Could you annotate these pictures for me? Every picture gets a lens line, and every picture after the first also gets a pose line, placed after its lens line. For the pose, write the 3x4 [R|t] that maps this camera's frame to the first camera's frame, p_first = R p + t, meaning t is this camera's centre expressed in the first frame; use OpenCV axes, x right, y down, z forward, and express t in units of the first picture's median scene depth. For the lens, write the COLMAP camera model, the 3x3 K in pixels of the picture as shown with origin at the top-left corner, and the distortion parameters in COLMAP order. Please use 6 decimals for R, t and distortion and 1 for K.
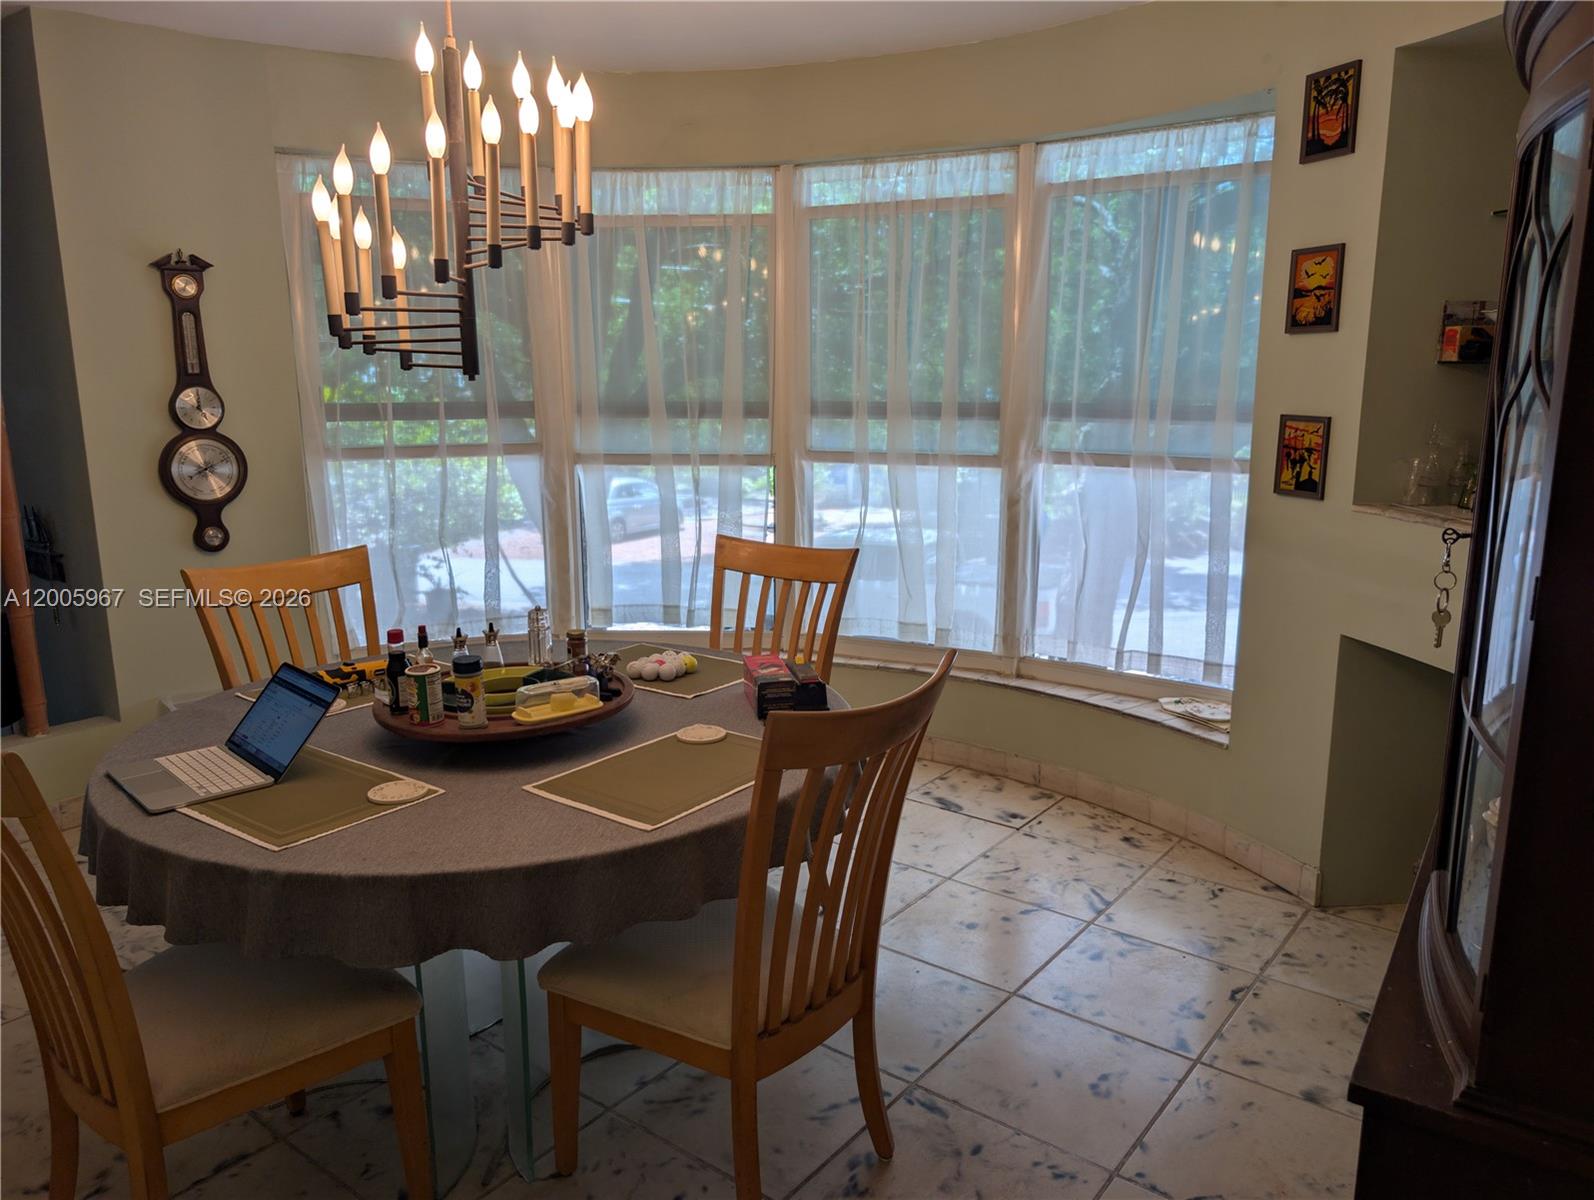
lens RADIAL K [[1156.9, 0, 803.4], [0, 1156.9, 597.9], [0, 0, 1]] dist [0.013270, -0.010750]
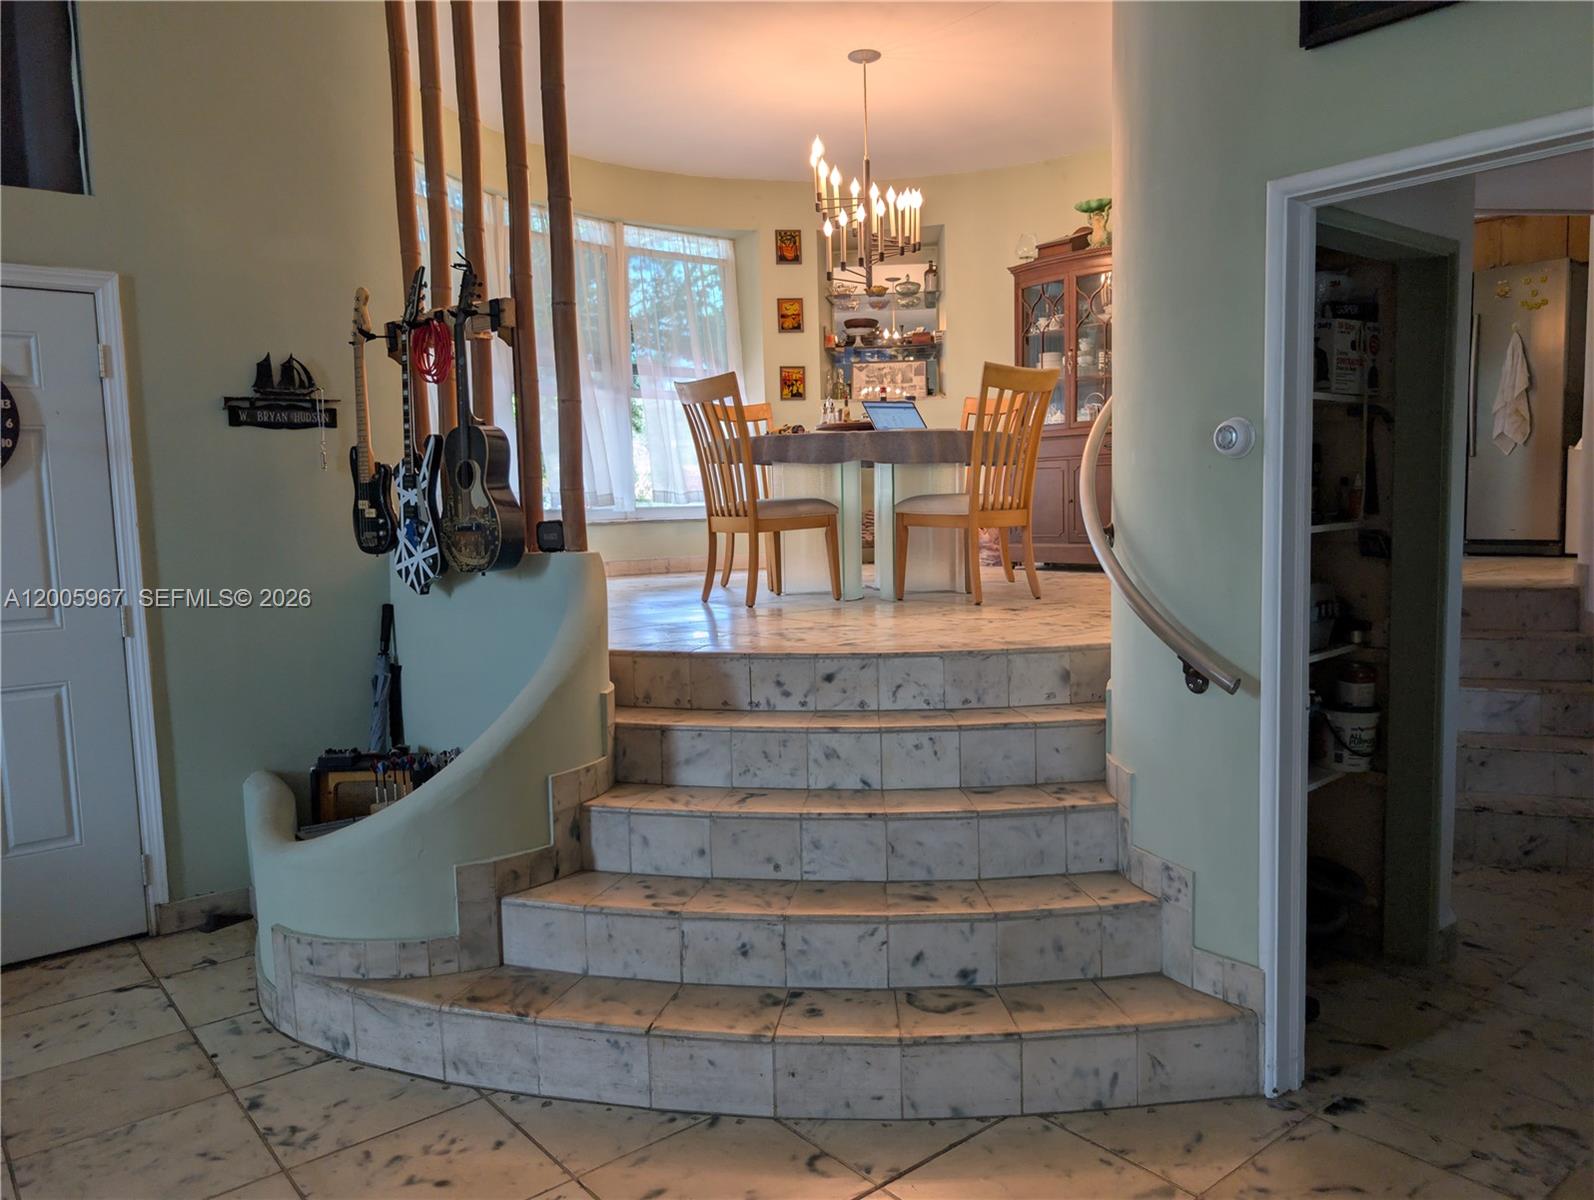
lens RADIAL K [[1156.9, 0, 803.4], [0, 1156.9, 597.9], [0, 0, 1]] dist [0.013270, -0.010750]
pose [[0.215212, -0.080726, 0.973225, -2.012968], [0.218693, 0.975251, 0.032534, 0.250491], [-0.951765, 0.205836, 0.227540, 0.528902]]
